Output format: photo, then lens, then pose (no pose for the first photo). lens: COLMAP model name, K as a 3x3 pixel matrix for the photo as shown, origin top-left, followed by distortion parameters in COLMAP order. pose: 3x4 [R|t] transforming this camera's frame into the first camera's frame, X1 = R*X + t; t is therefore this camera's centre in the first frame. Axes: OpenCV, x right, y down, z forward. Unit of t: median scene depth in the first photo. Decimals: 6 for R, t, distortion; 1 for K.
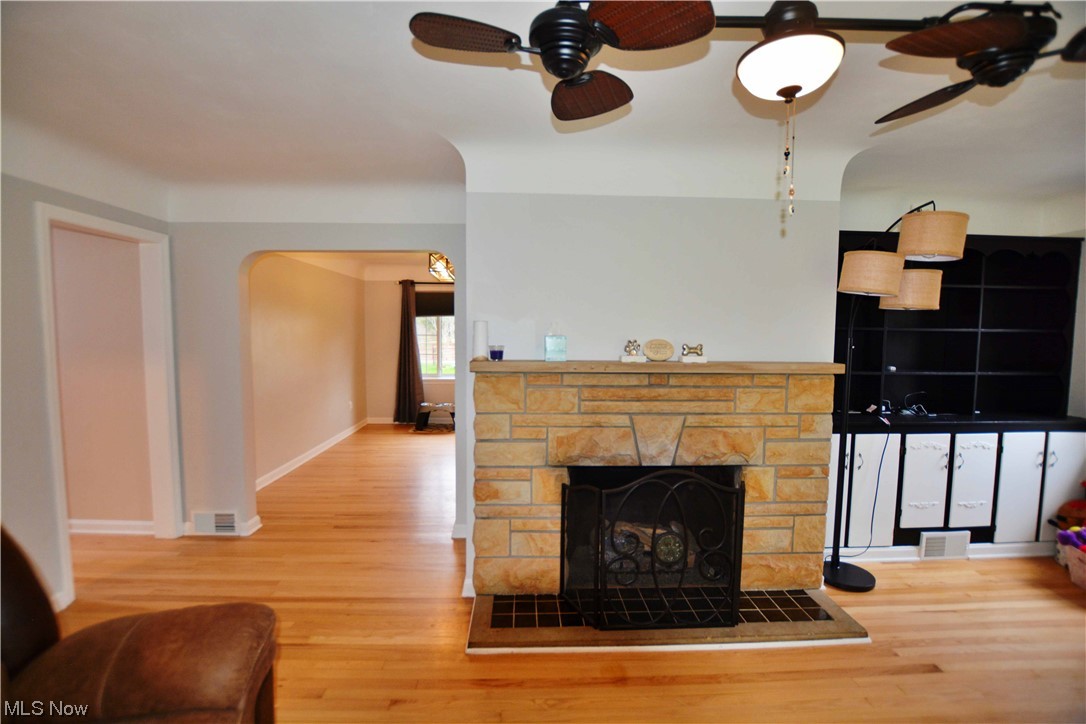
lens RADIAL K [[485.1, 0, 541.1], [0, 485.1, 364.5], [0, 0, 1]] dist [-0.027369, 0.001183]
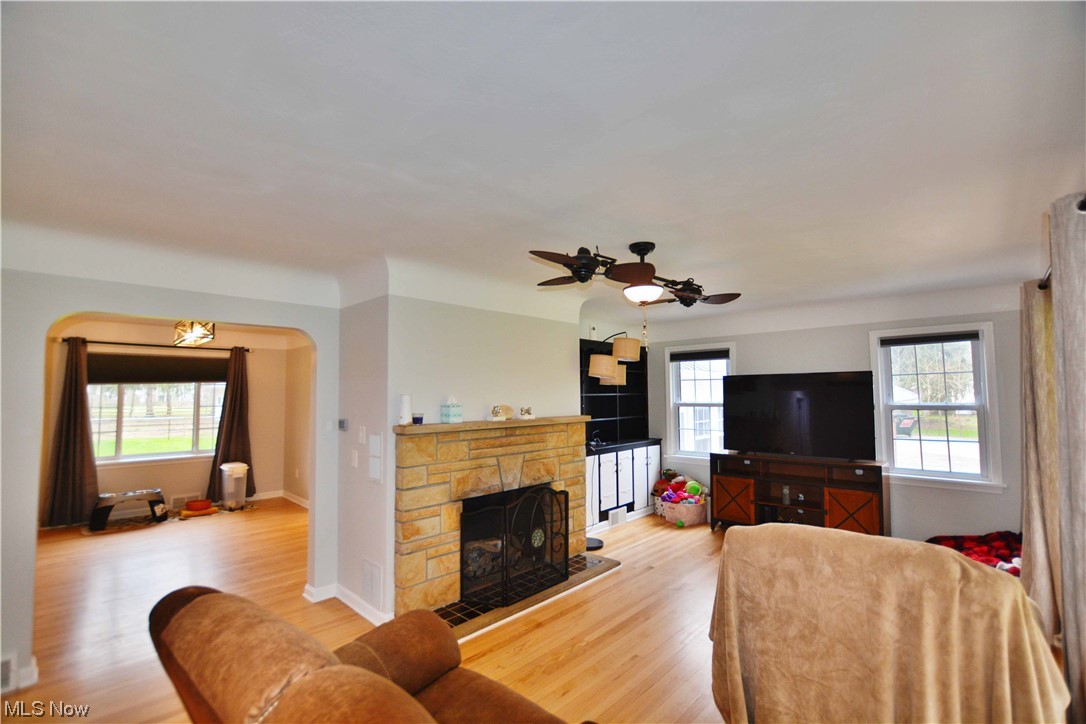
lens RADIAL K [[485.1, 0, 541.1], [0, 485.1, 364.5], [0, 0, 1]] dist [-0.027369, 0.001183]
pose [[0.714219, 0.028742, 0.699331, -0.754930], [0.062633, 0.992523, -0.104759, -0.011902], [-0.697114, 0.118622, 0.707079, -0.166484]]
